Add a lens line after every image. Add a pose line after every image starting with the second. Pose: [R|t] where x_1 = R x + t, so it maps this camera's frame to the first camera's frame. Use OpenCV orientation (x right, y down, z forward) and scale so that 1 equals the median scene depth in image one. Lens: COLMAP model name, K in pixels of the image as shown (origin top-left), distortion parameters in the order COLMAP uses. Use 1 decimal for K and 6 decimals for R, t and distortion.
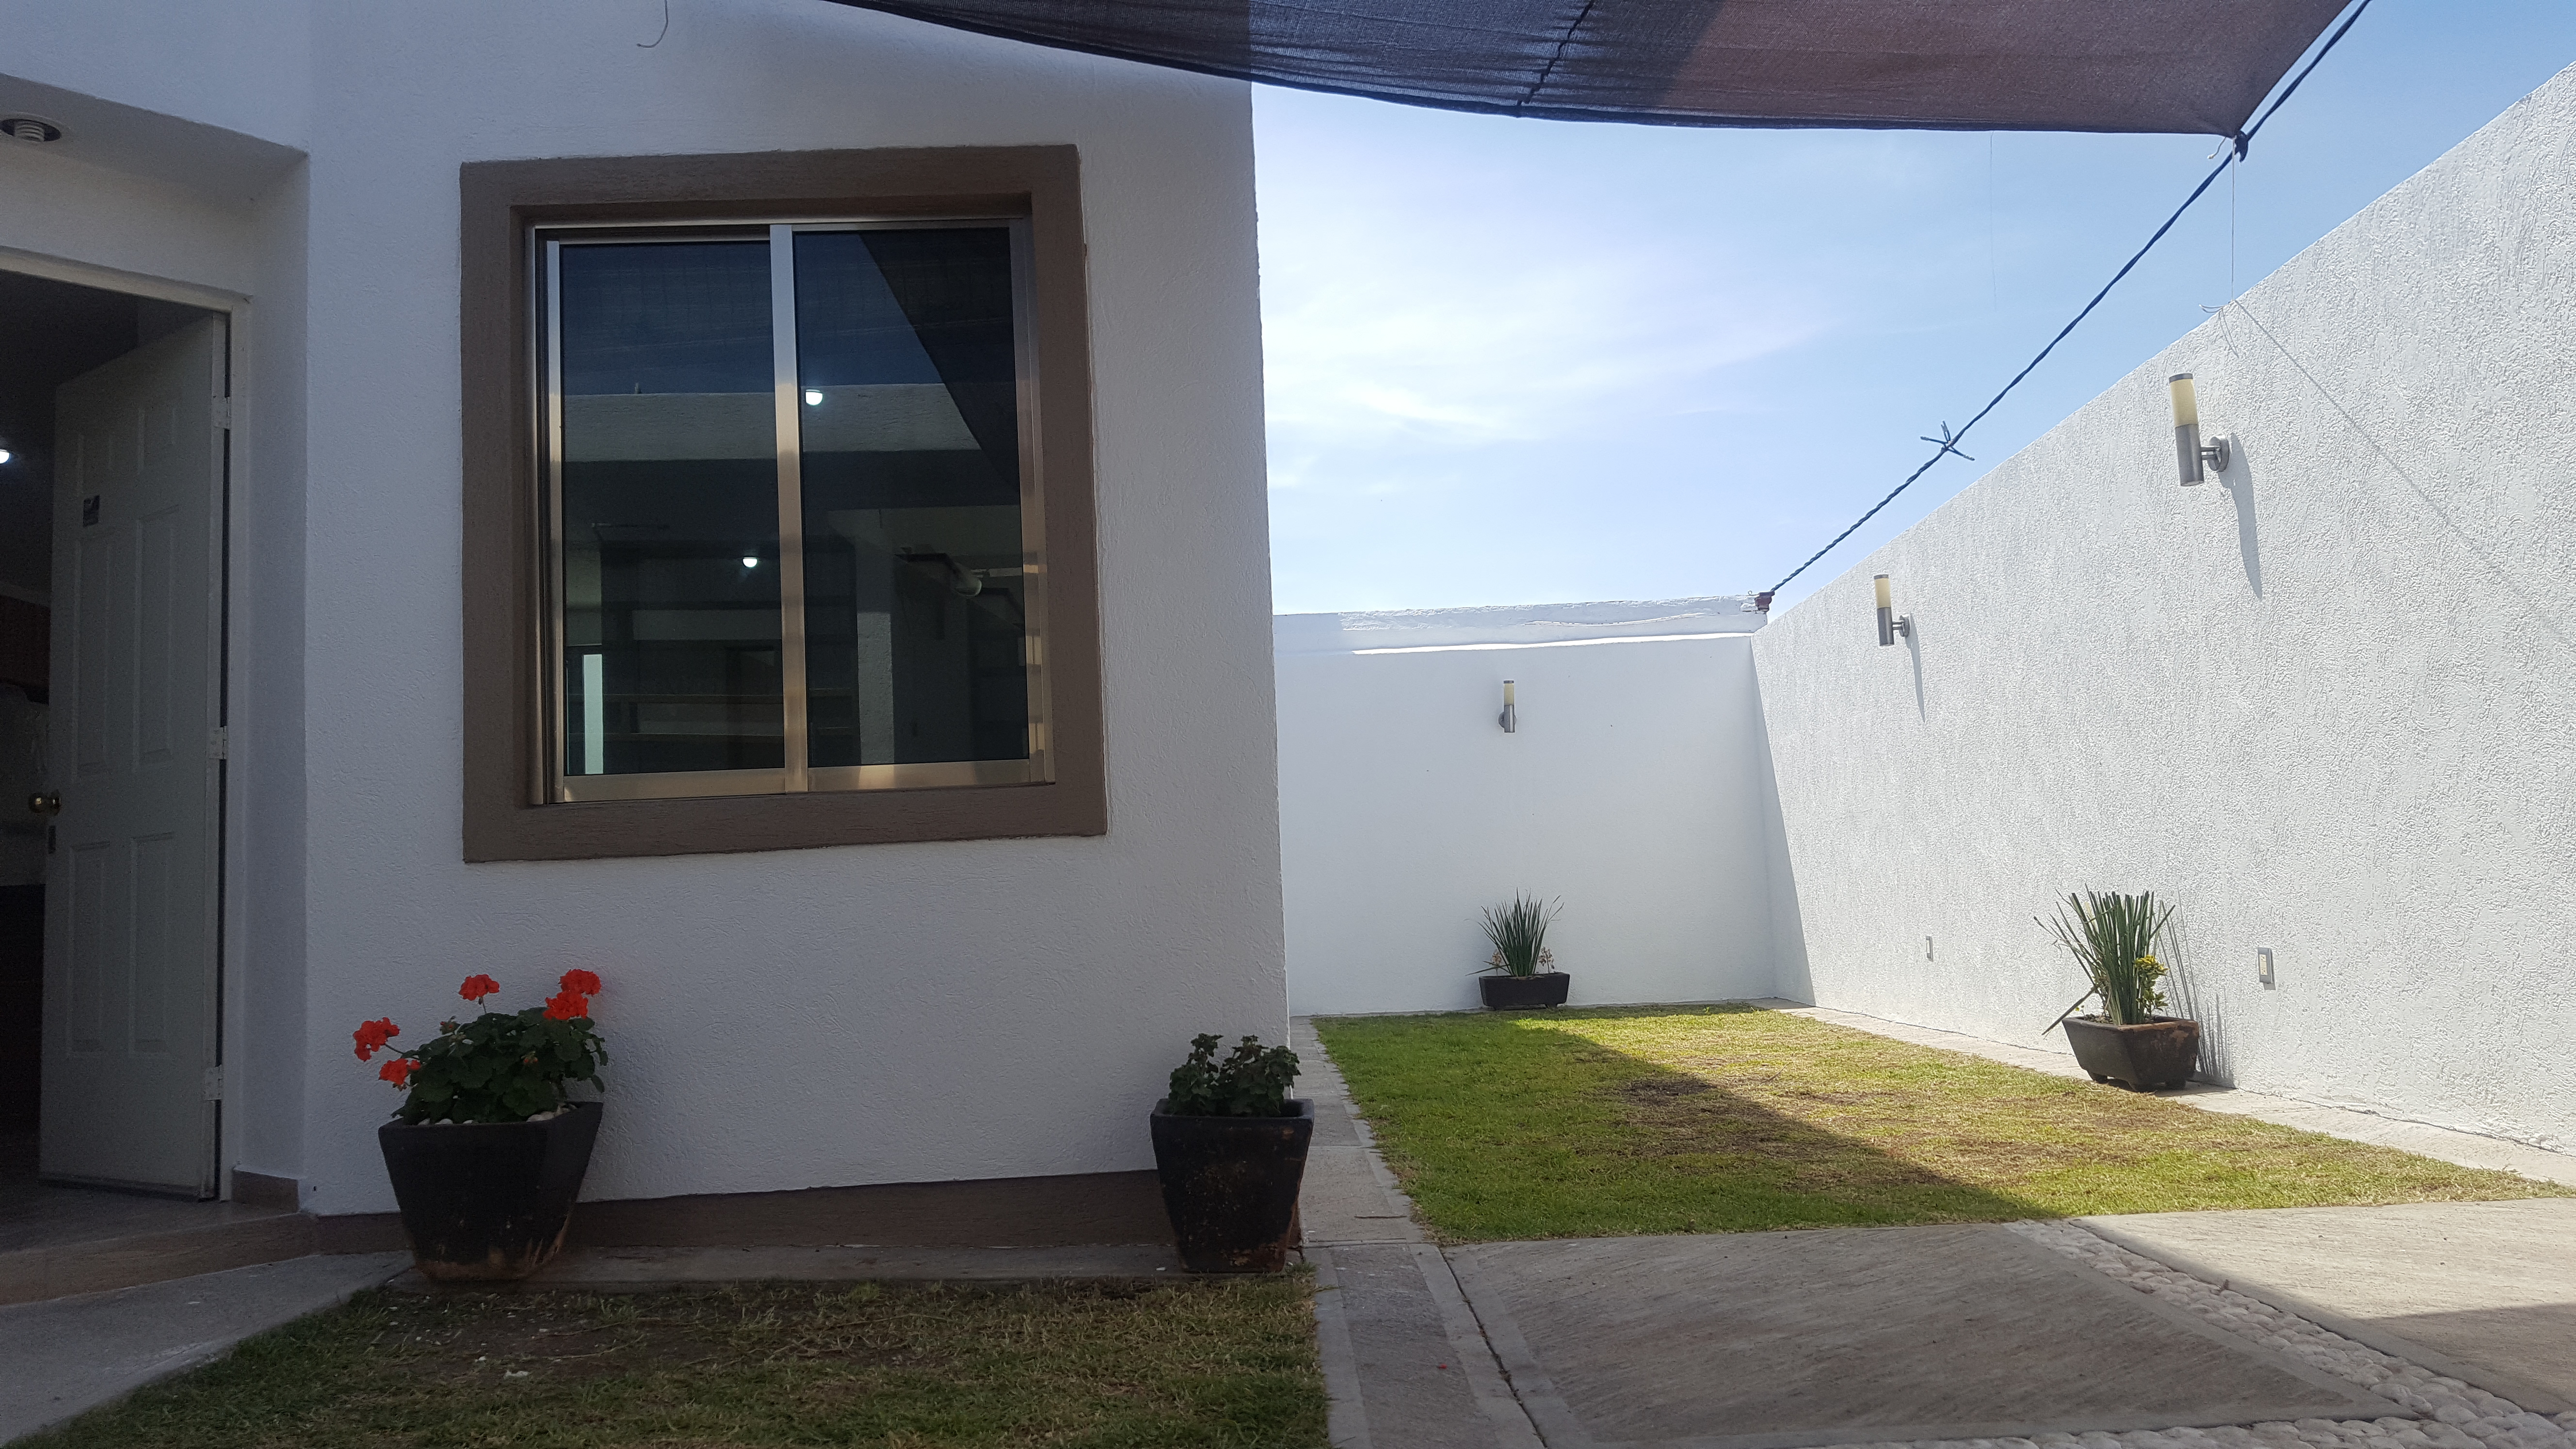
lens RADIAL K [[1932.3, 0, 1354.8], [0, 1932.3, 716.7], [0, 0, 1]] dist [0.145580, -0.199931]
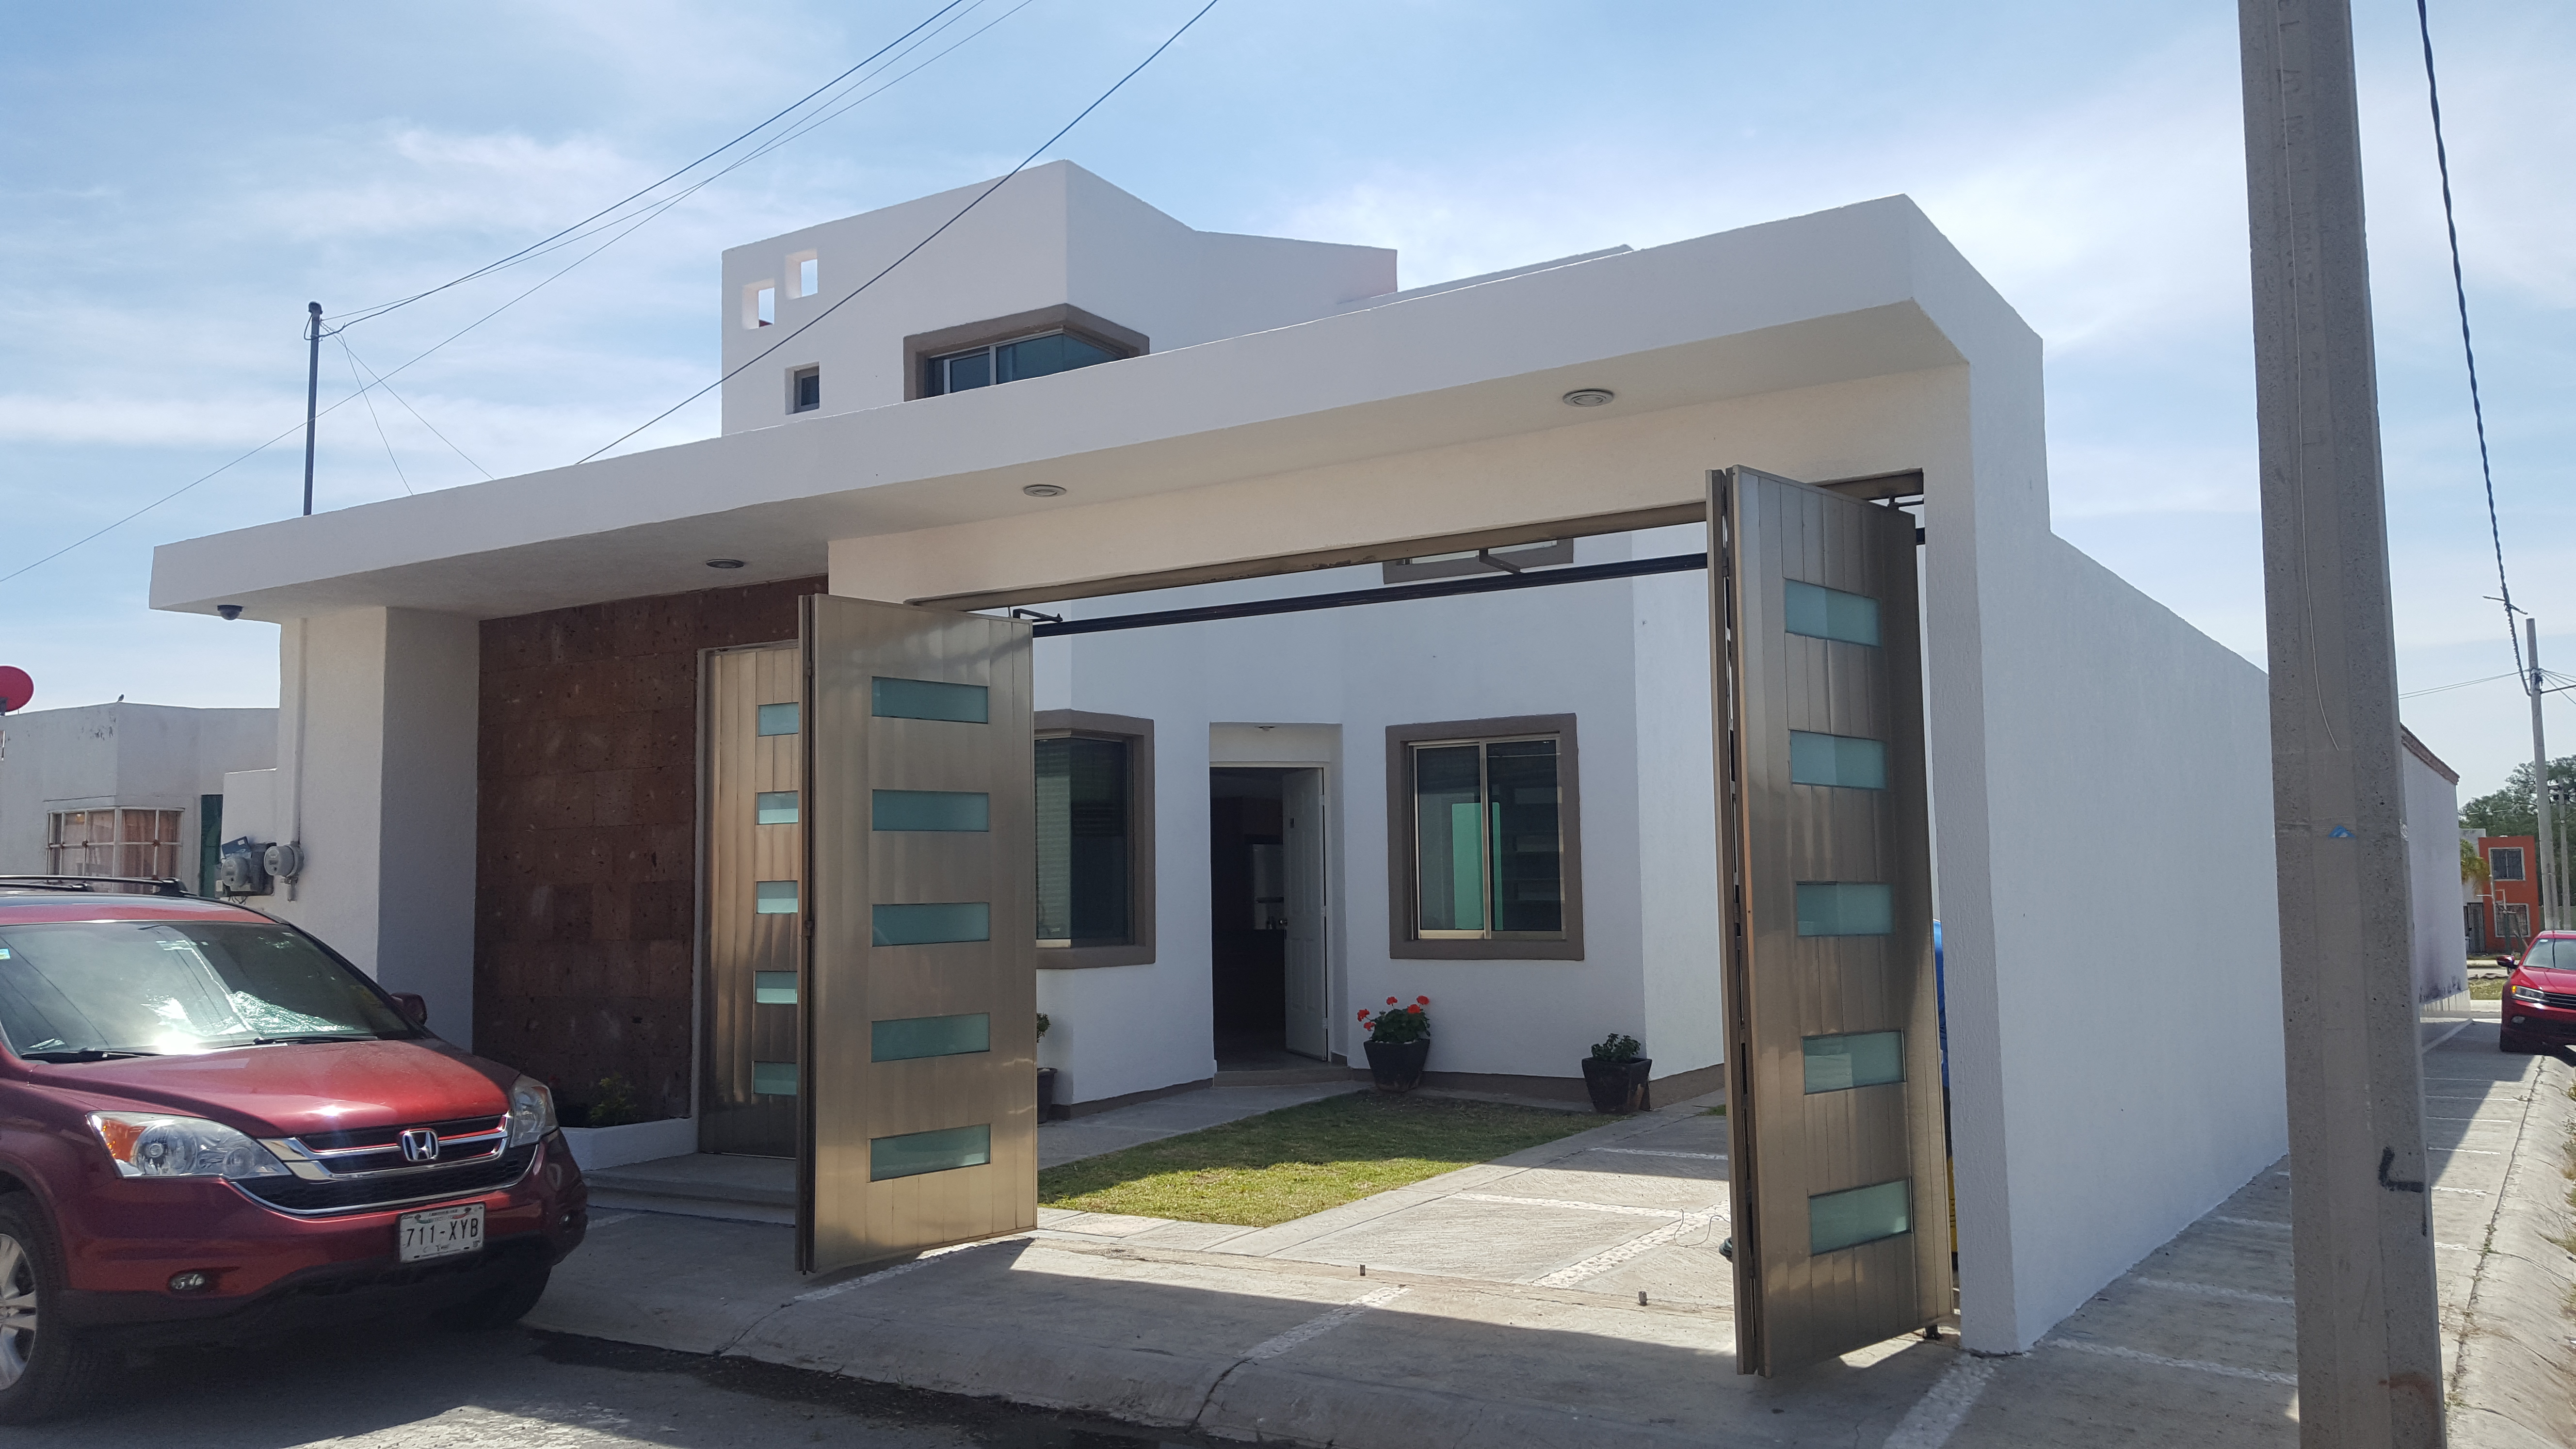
lens RADIAL K [[1932.3, 0, 1354.8], [0, 1932.3, 716.7], [0, 0, 1]] dist [0.145580, -0.199931]
pose [[0.860417, -0.013507, -0.509412, 1.076874], [0.027011, 0.999452, 0.019121, -0.372731], [0.508875, -0.030212, 0.860310, -1.665046]]
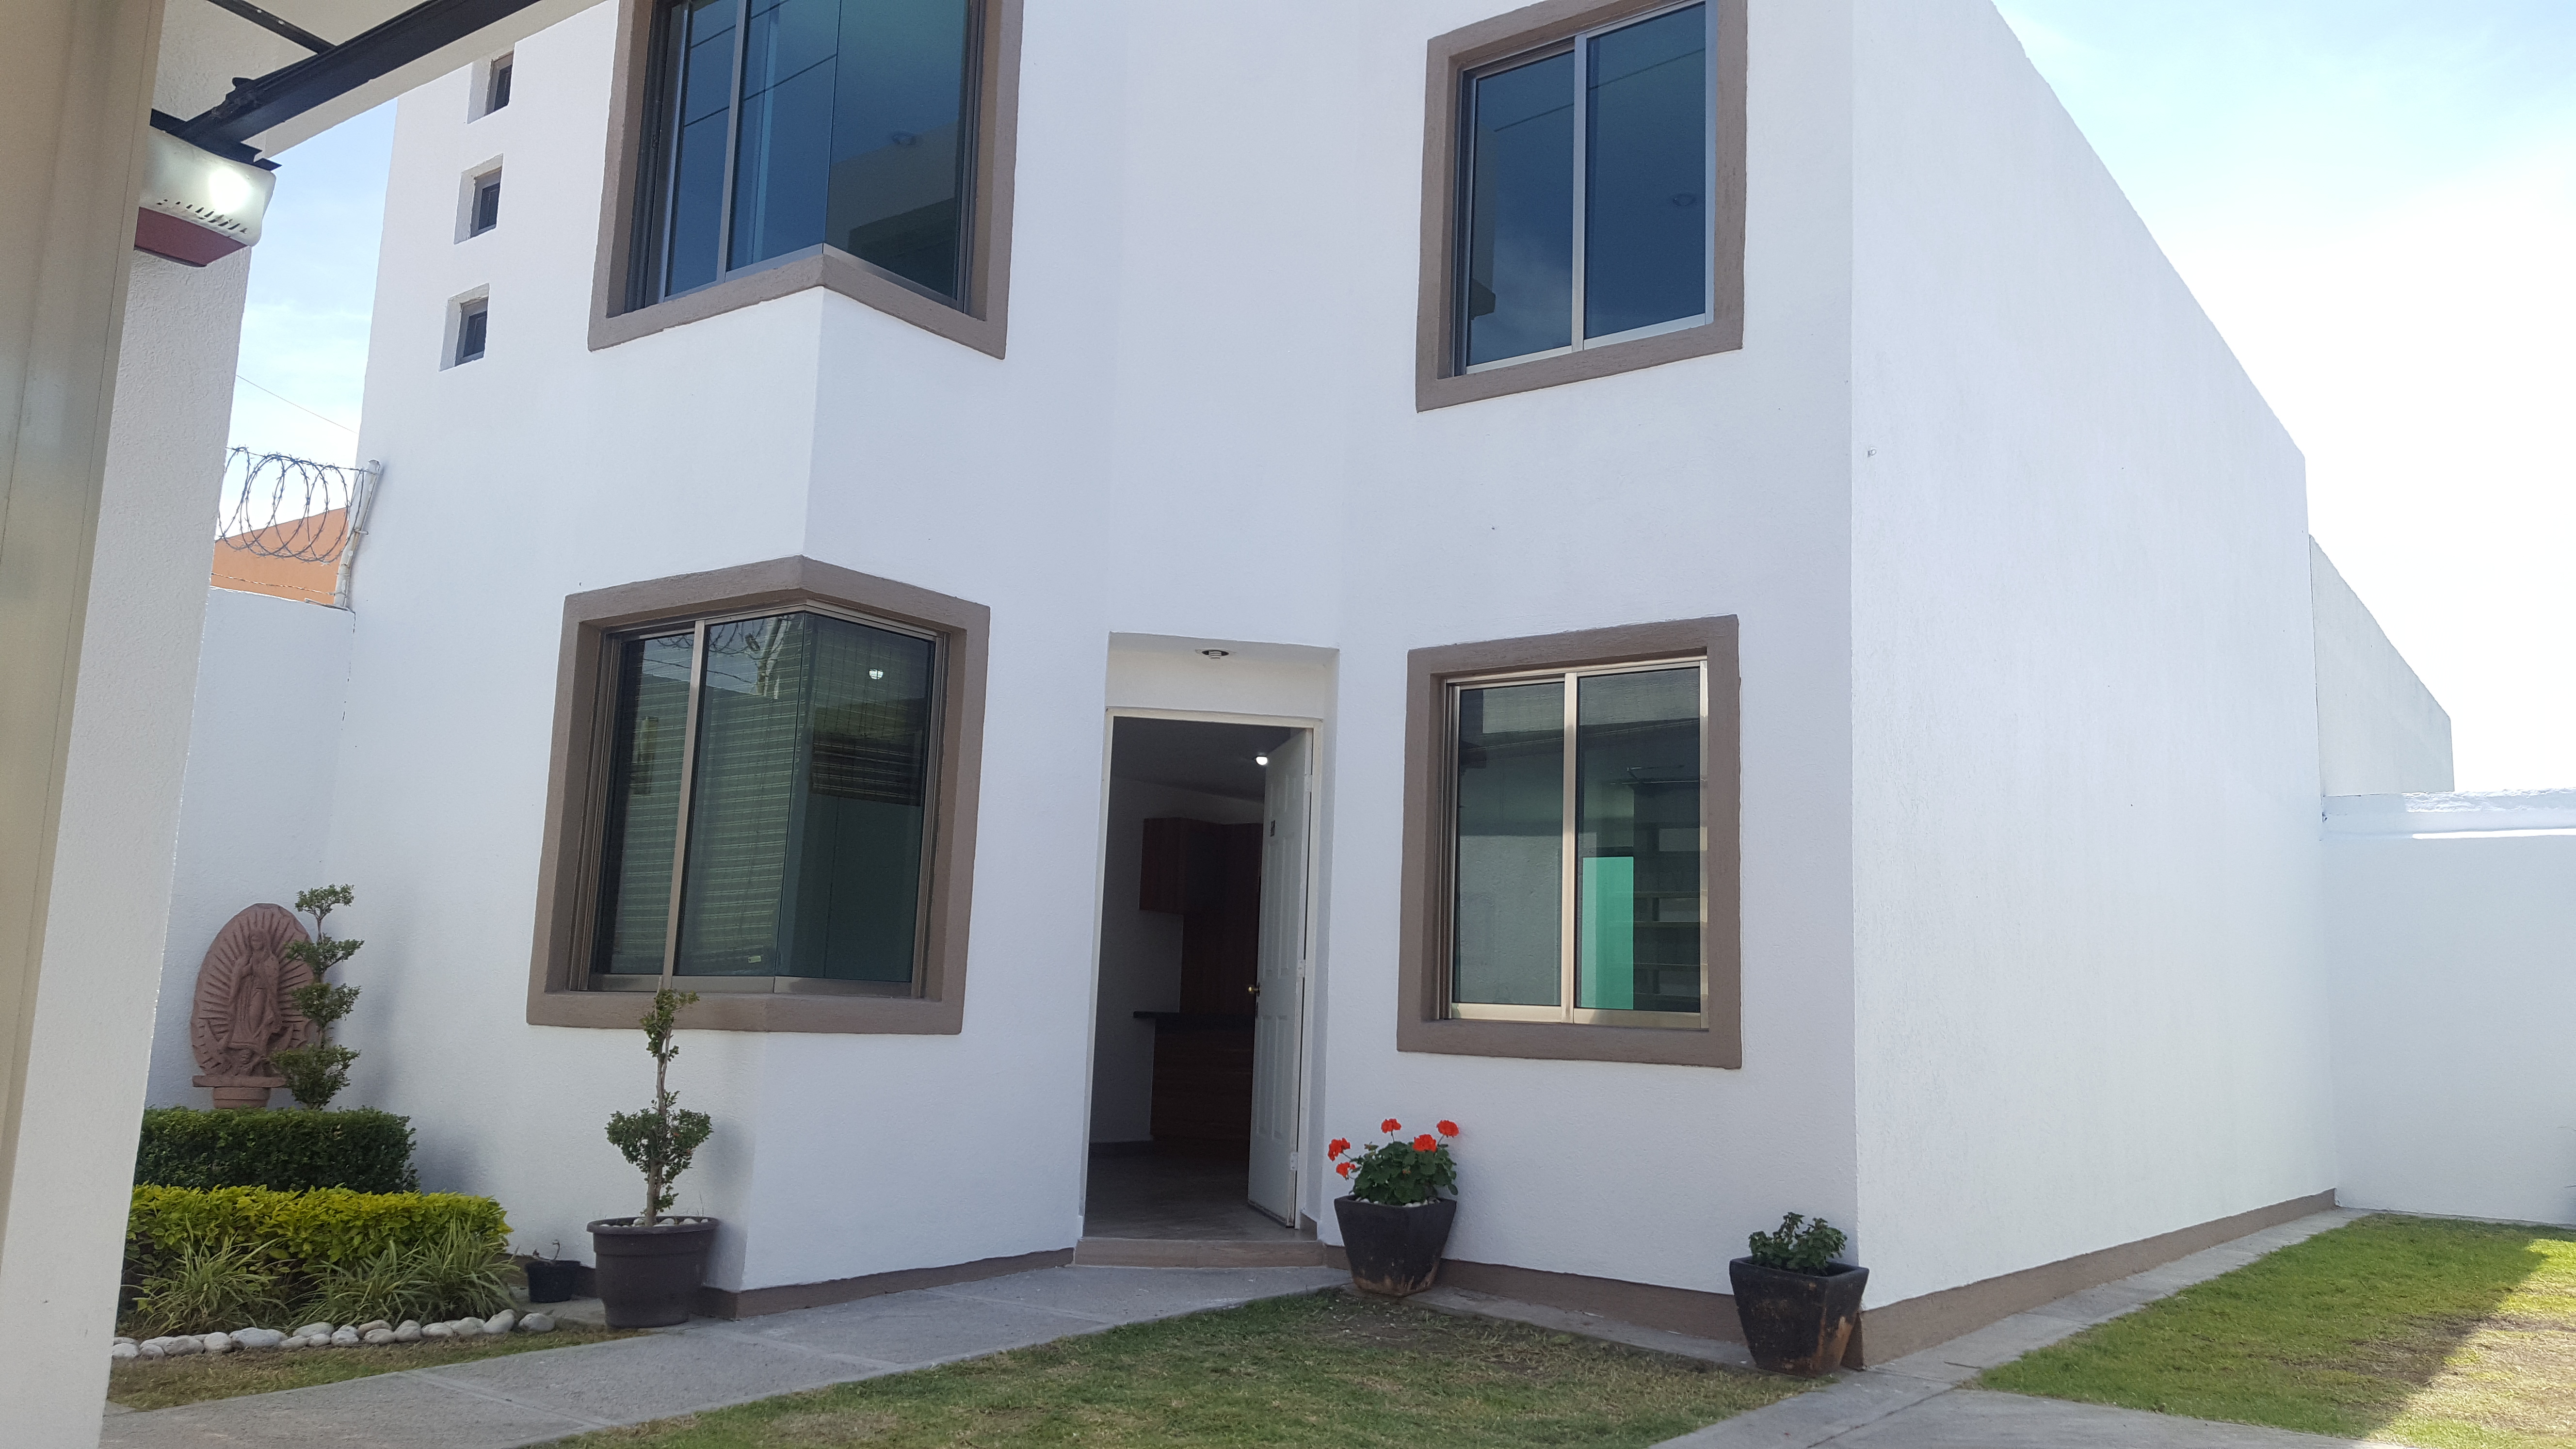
lens RADIAL K [[1932.3, 0, 1354.8], [0, 1932.3, 716.7], [0, 0, 1]] dist [0.145580, -0.199931]
pose [[0.807823, -0.019142, -0.589114, 0.557501], [-0.013412, 0.998617, -0.050838, -0.139085], [0.589272, 0.048970, 0.806449, -0.443584]]
